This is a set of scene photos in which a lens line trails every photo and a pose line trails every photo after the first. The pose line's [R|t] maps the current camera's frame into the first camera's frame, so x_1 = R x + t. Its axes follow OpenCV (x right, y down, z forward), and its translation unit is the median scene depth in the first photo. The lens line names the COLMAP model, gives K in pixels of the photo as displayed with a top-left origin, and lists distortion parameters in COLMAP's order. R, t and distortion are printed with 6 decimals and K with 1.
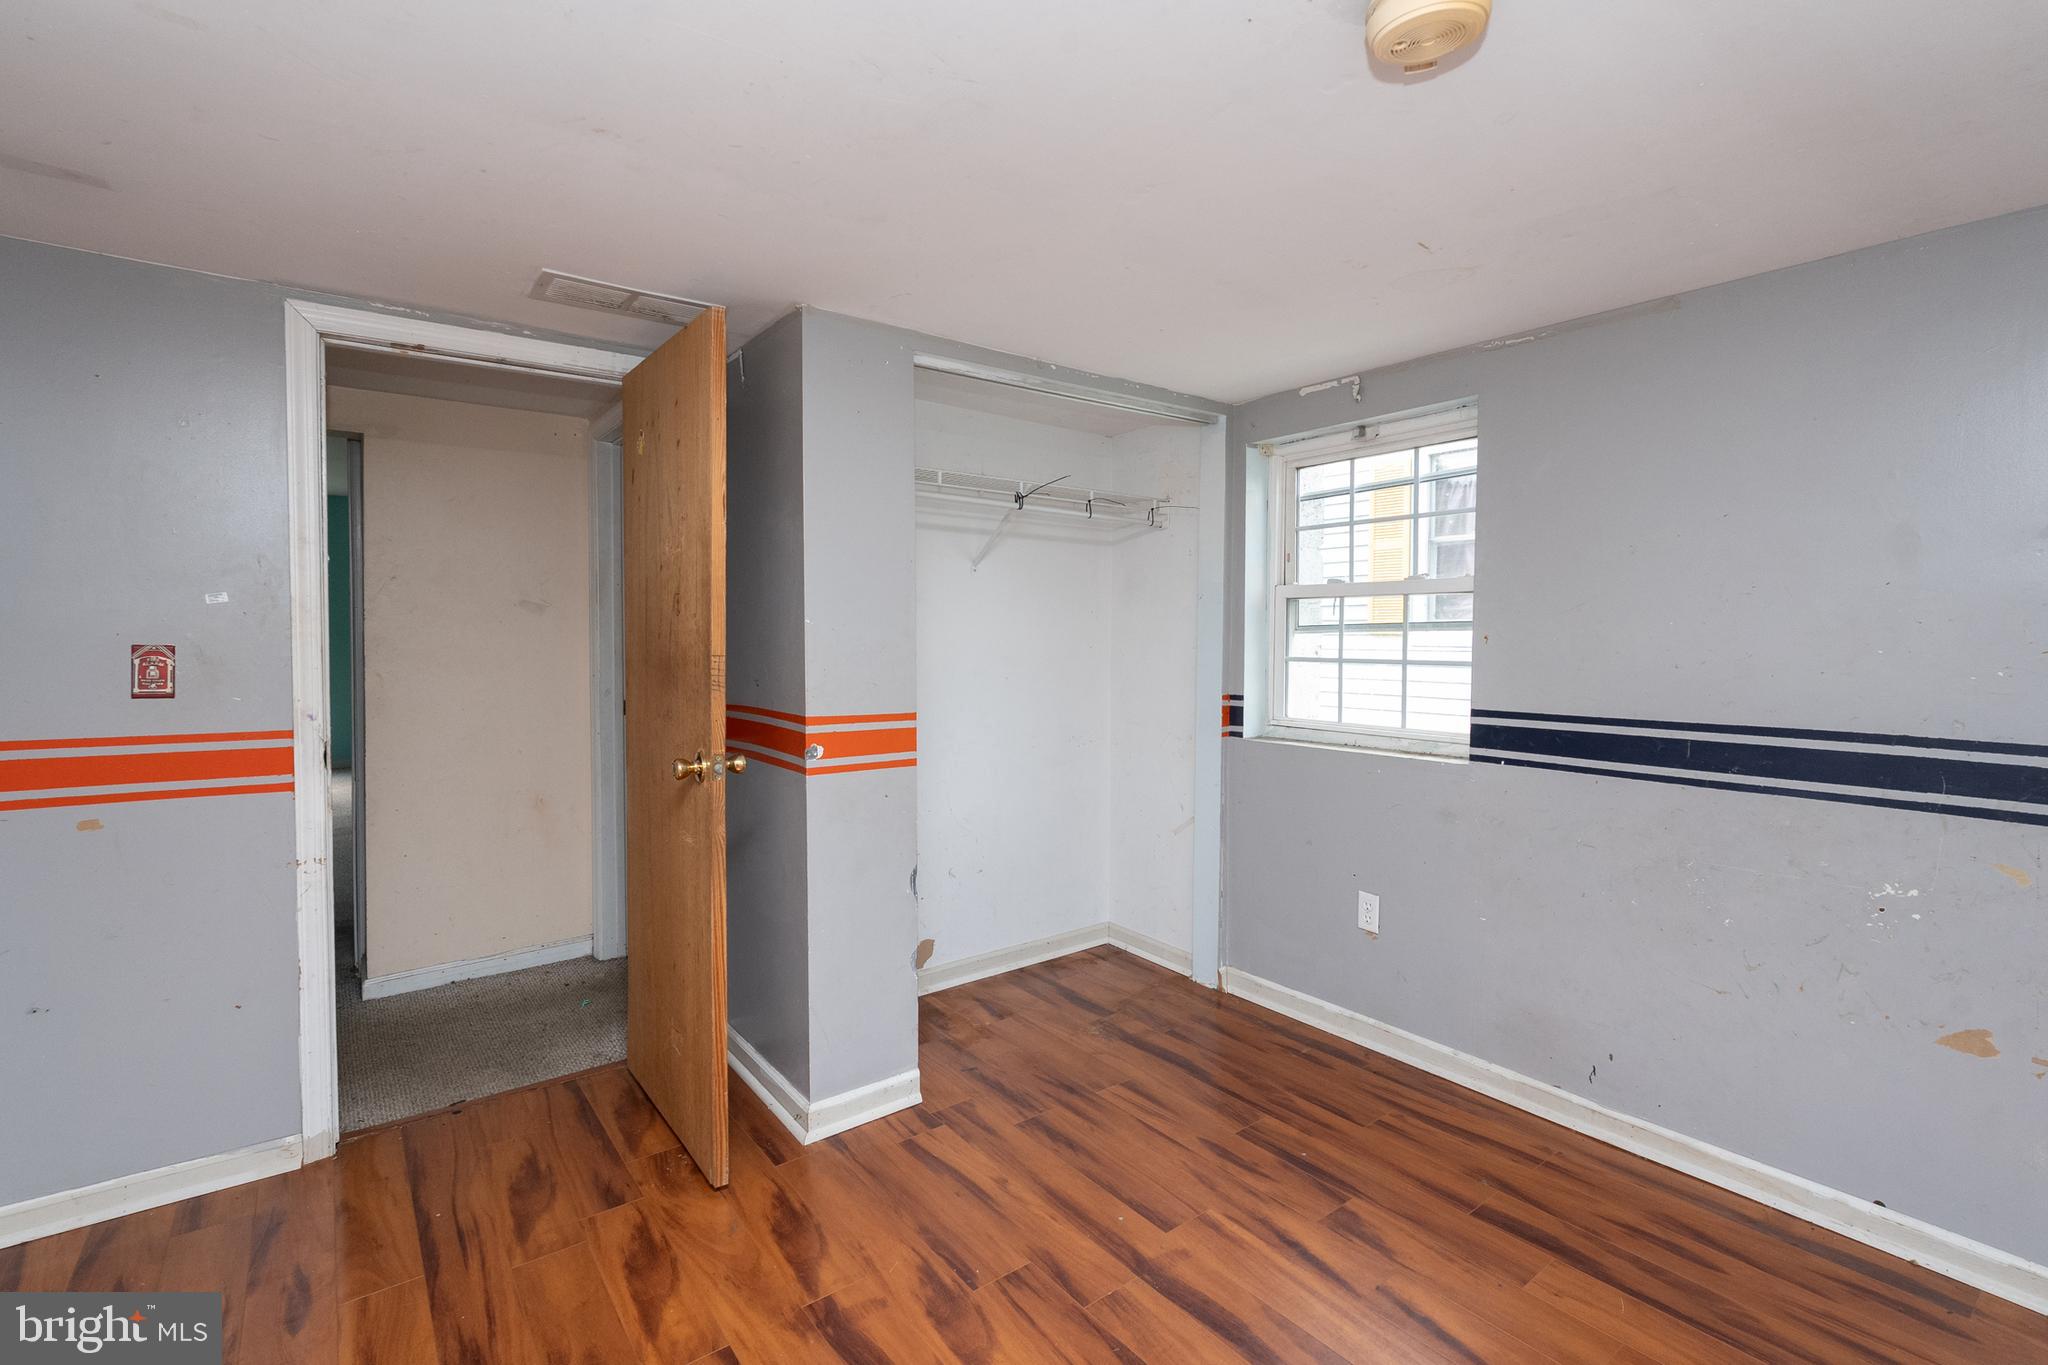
lens RADIAL K [[928.2, 0, 1011.8], [0, 928.2, 630.8], [0, 0, 1]] dist [-0.001055, -0.000296]
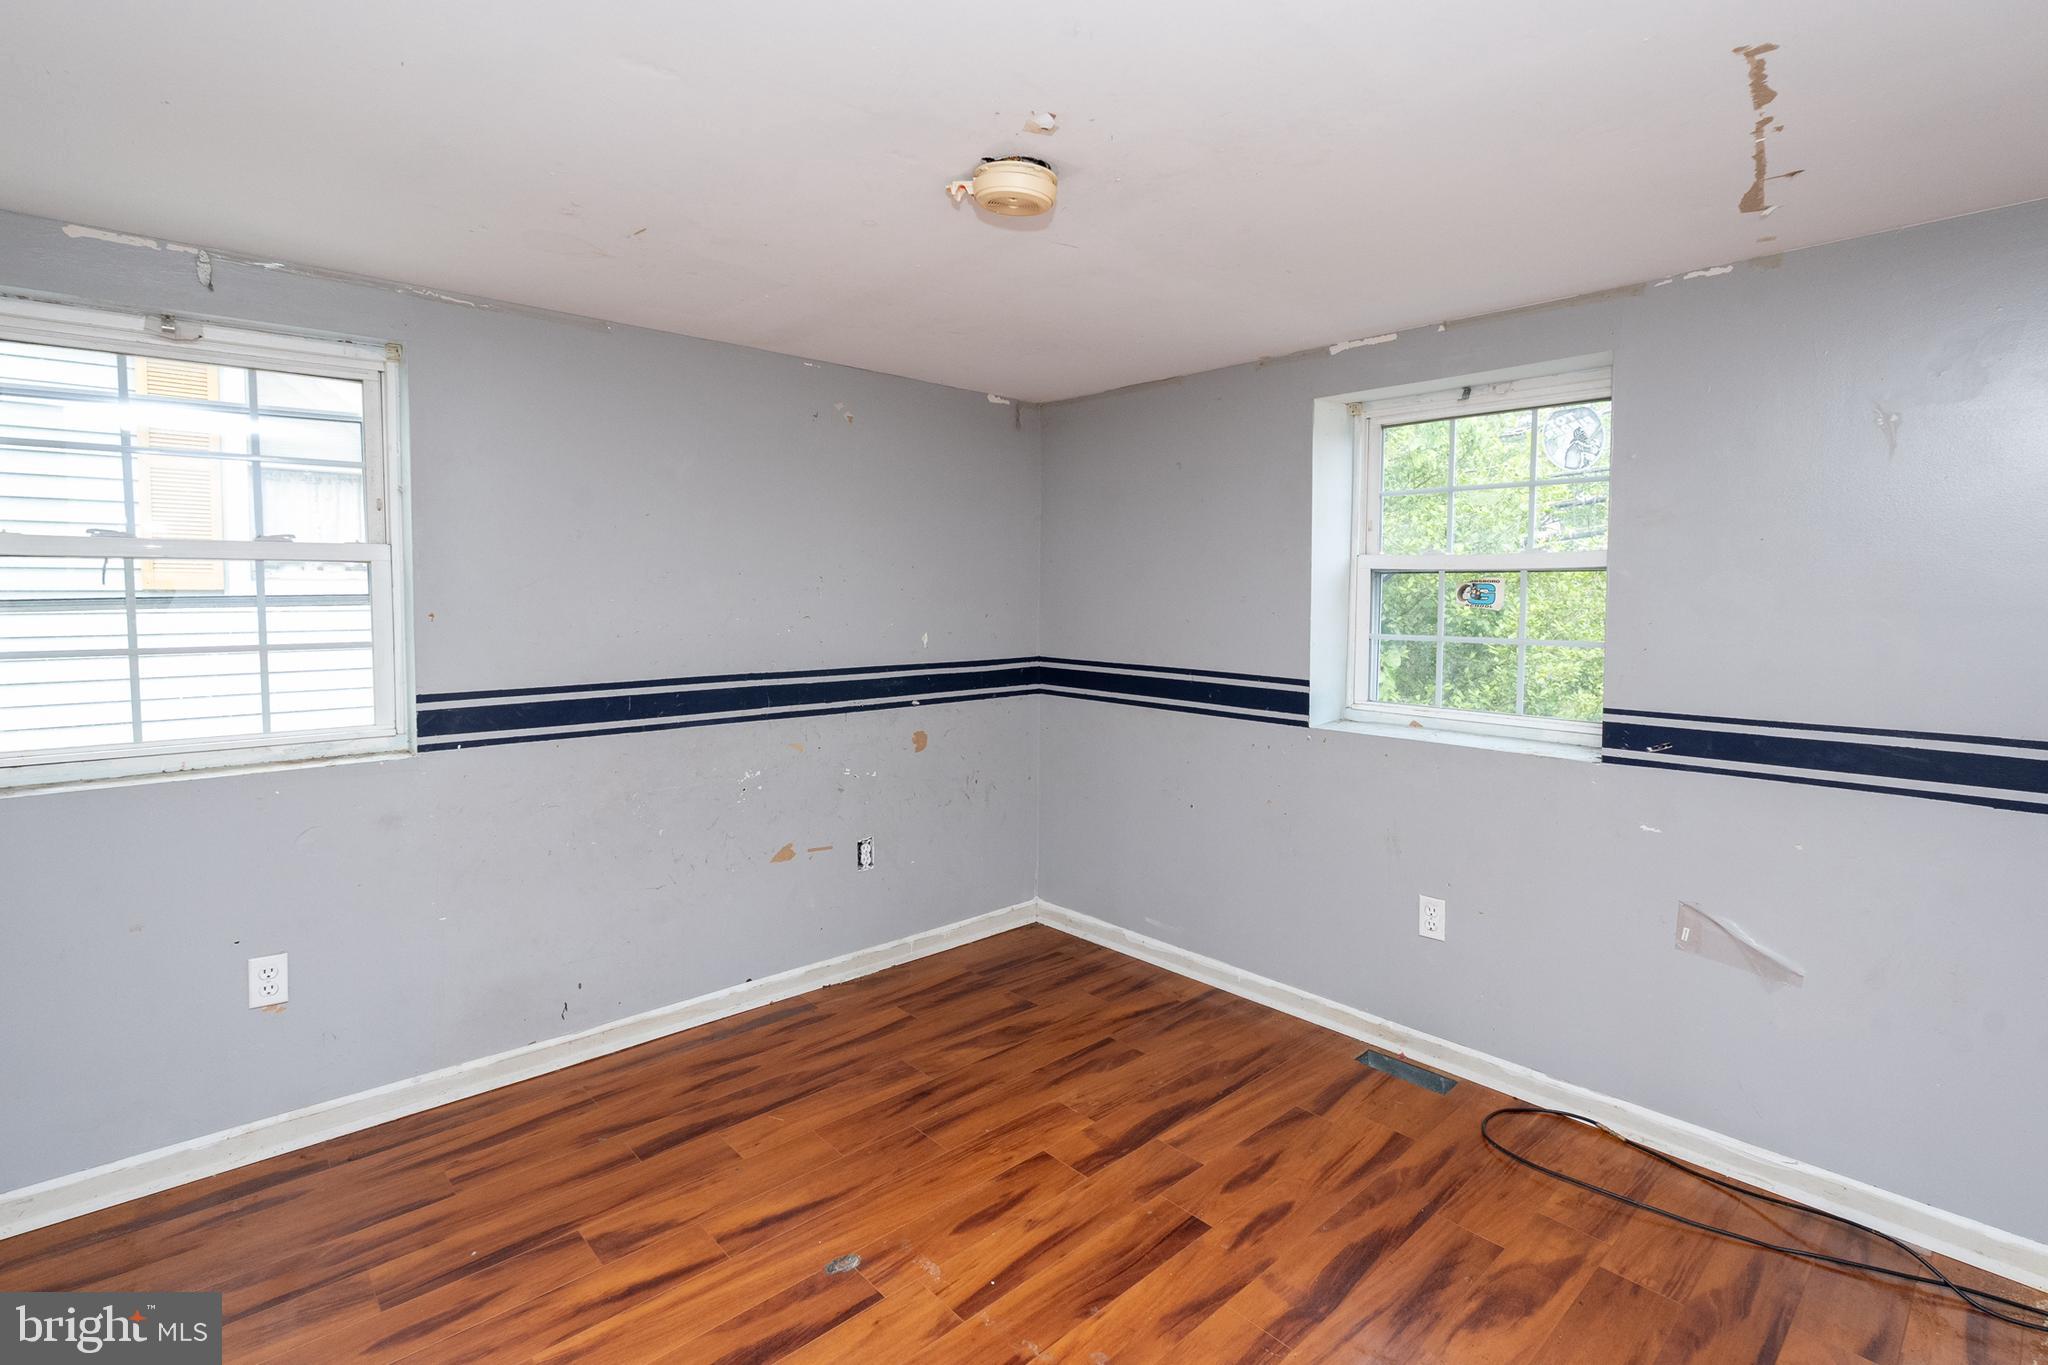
lens RADIAL K [[901.0, 0, 1019.5], [0, 901.0, 617.5], [0, 0, 1]] dist [0.000367, -0.000248]
pose [[-0.054556, -0.030271, 0.998052, -0.469201], [-0.006291, 0.999531, 0.029972, -0.023700], [-0.998491, -0.004644, -0.054721, 0.540774]]
